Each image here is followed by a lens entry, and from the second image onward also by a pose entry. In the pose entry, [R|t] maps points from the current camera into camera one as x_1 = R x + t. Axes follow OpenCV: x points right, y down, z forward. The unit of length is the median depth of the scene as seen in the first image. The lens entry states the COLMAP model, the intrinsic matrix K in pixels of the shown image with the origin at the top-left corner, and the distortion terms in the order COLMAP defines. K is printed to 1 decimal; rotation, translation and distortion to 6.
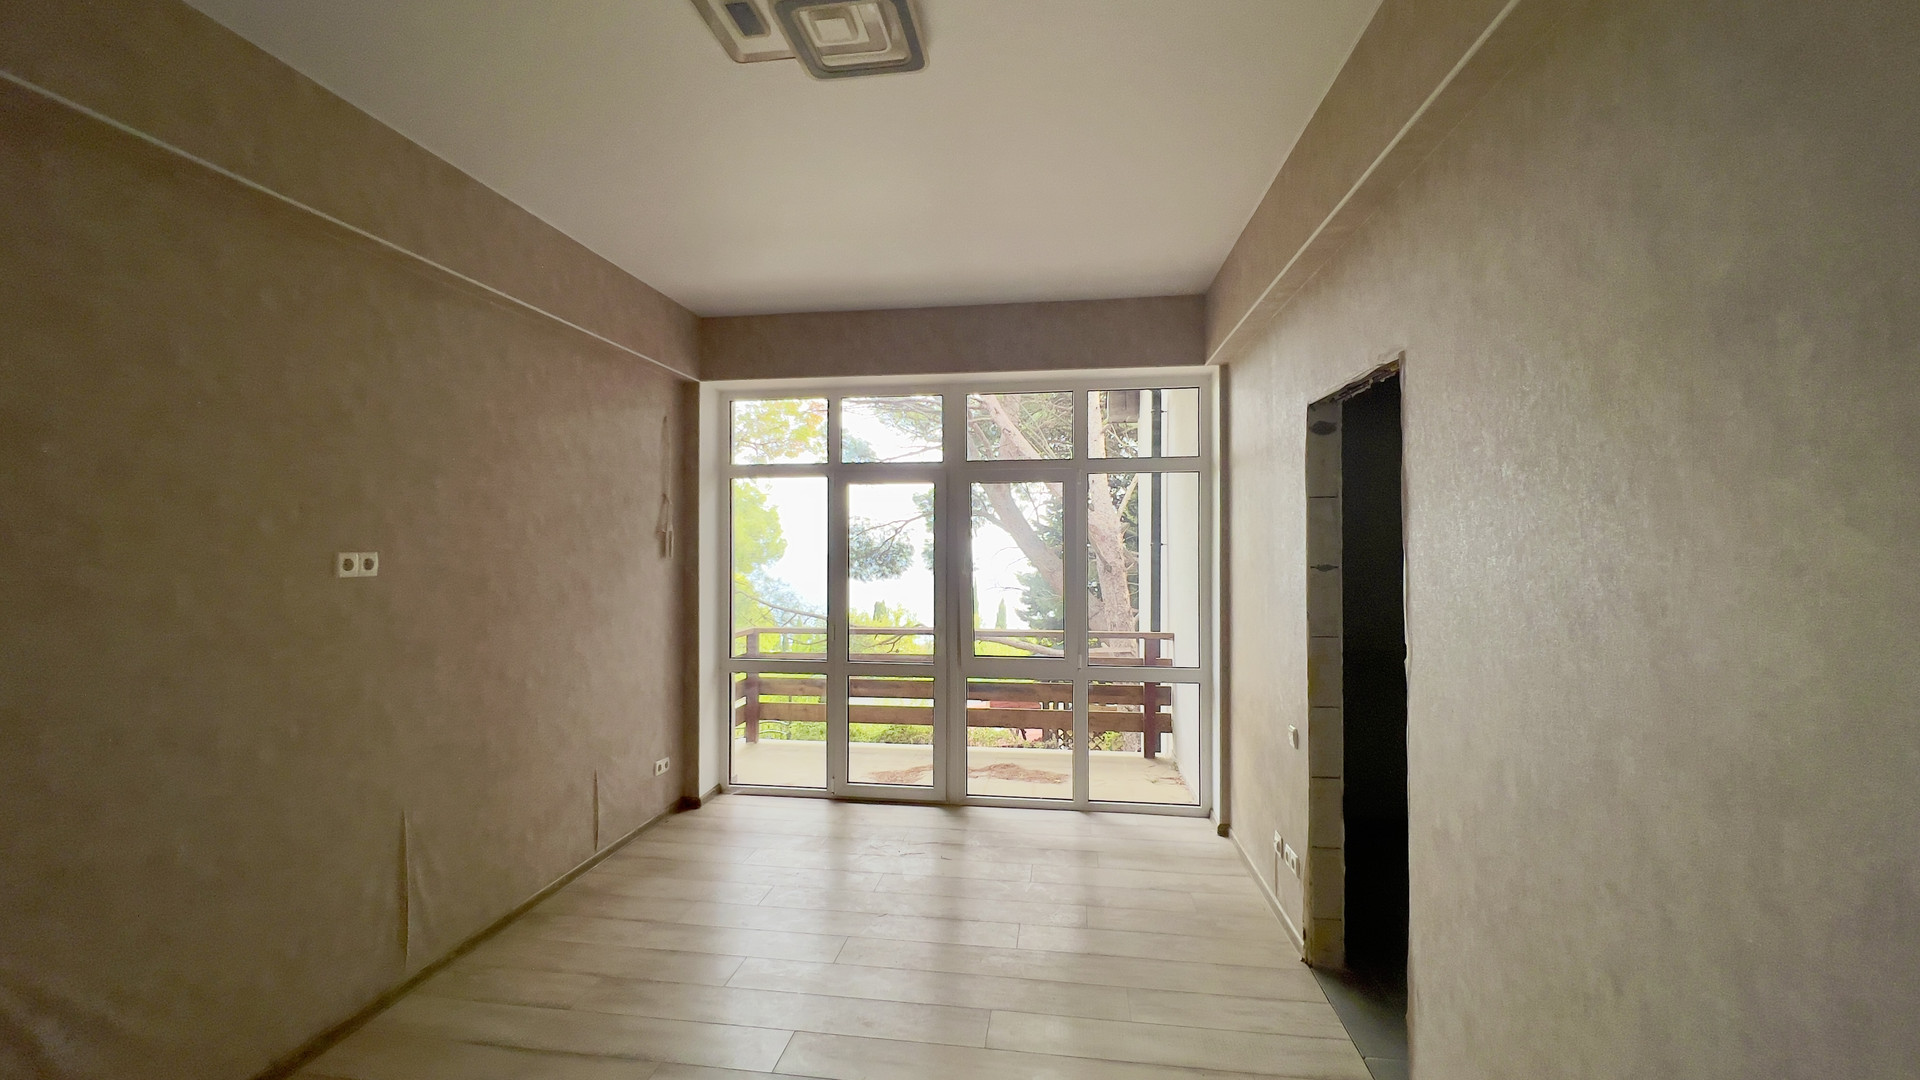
lens RADIAL K [[765.3, 0, 957.6], [0, 765.3, 538.3], [0, 0, 1]] dist [-0.002015, 0.000985]
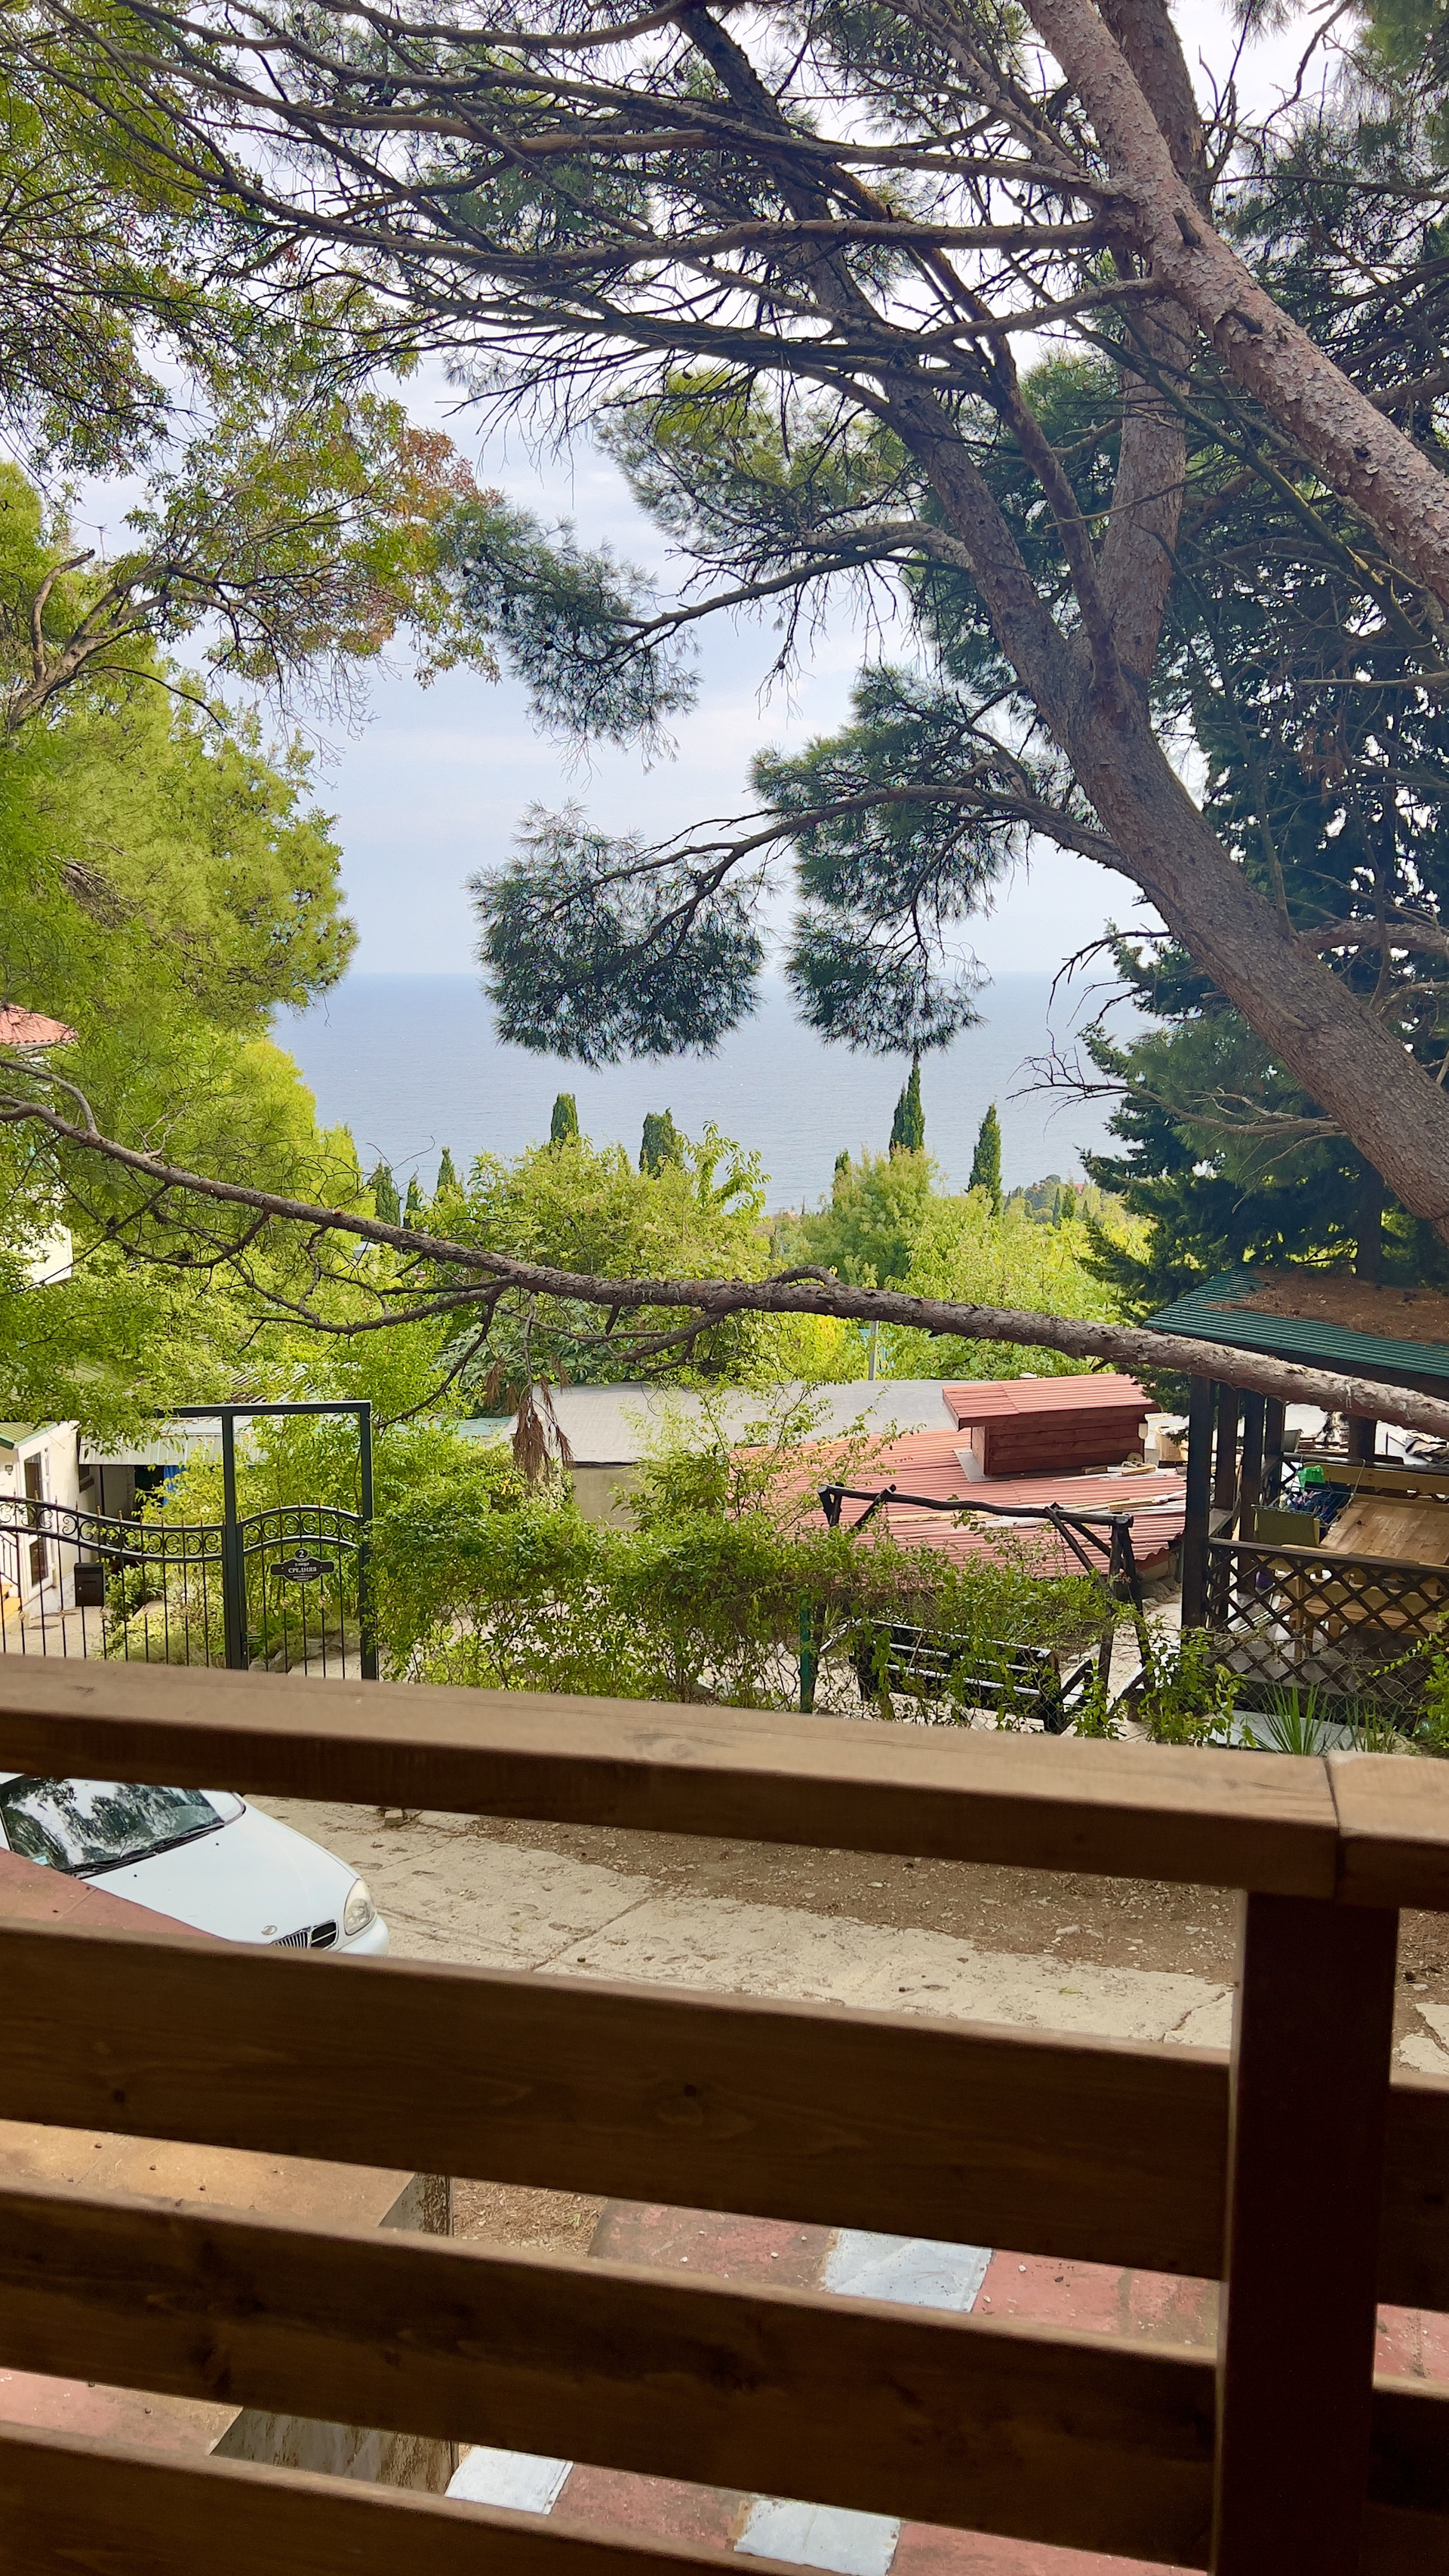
lens RADIAL K [[1962.1, 0, 728.0], [0, 1962.1, 1288.2], [0, 0, 1]] dist [-0.000828, -0.000242]
pose [[0.997633, 0.011485, -0.067802, -0.017775], [0.000776, 0.984013, 0.178097, 0.006860], [0.068763, -0.177728, 0.981674, 0.247295]]
